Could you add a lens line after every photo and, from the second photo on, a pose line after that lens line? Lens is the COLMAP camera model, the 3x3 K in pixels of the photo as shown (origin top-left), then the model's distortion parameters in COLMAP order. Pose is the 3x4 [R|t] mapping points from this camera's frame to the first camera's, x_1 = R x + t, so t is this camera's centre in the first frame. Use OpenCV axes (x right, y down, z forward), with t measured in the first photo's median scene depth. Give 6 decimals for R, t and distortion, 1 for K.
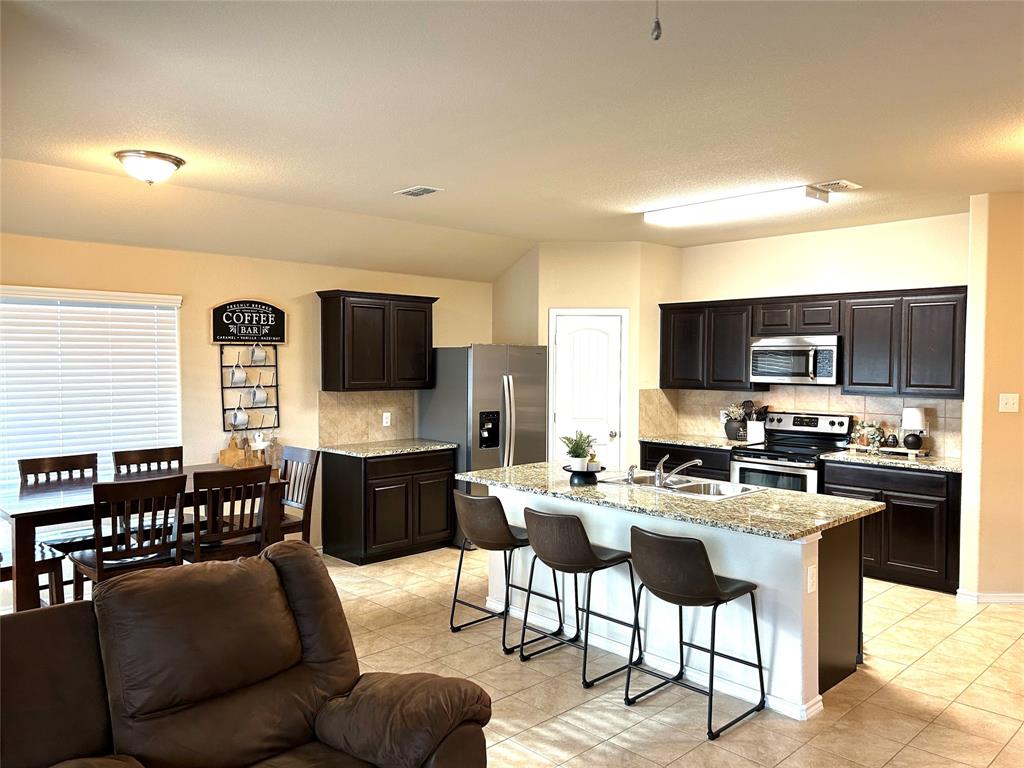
lens RADIAL K [[771.8, 0, 521.1], [0, 771.8, 386.1], [0, 0, 1]] dist [0.088628, -0.087709]
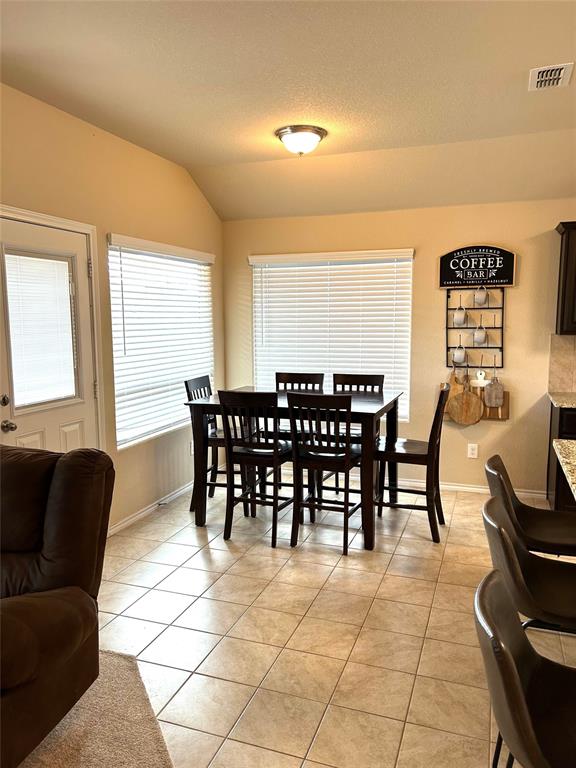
lens RADIAL K [[578.9, 0, 289.8], [0, 578.9, 389.1], [0, 0, 1]] dist [0.088628, -0.087709]
pose [[0.423791, 0.108718, -0.899212, 0.278433], [-0.026422, 0.993832, 0.107705, 0.004760], [0.905374, -0.021886, 0.424050, 0.421329]]
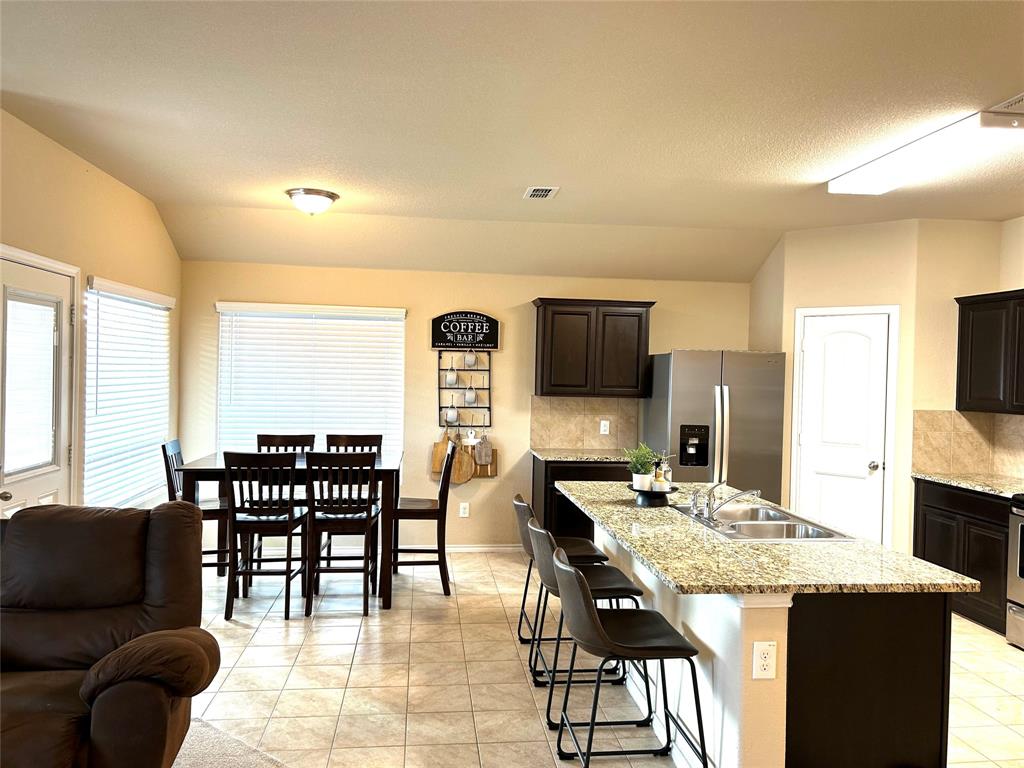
lens RADIAL K [[771.8, 0, 517.3], [0, 771.8, 378.2], [0, 0, 1]] dist [0.088628, -0.087709]
pose [[0.786047, 0.018800, -0.617881, 0.391331], [-0.041228, 0.998906, -0.022056, 0.007705], [0.616791, 0.042811, 0.785962, 0.176508]]
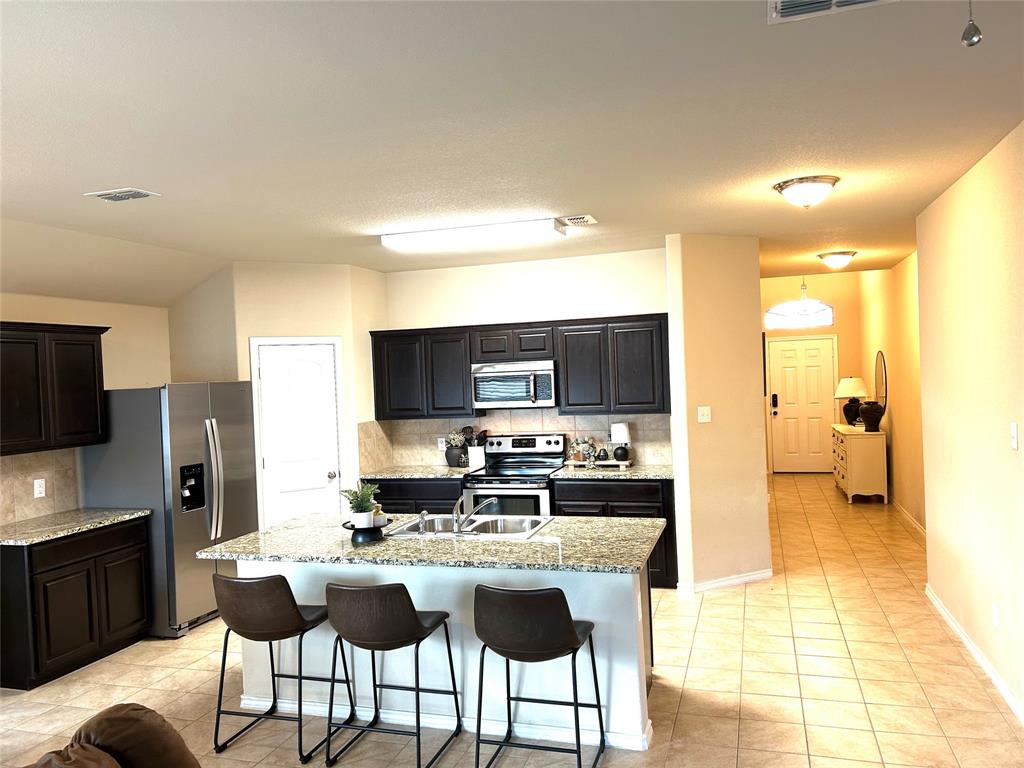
lens RADIAL K [[771.8, 0, 522.2], [0, 771.8, 389.1], [0, 0, 1]] dist [0.088628, -0.087709]
pose [[0.879086, -0.052183, 0.473798, -0.134918], [0.062515, 0.998026, -0.006069, -0.022383], [-0.472546, 0.034955, 0.880613, 0.104231]]
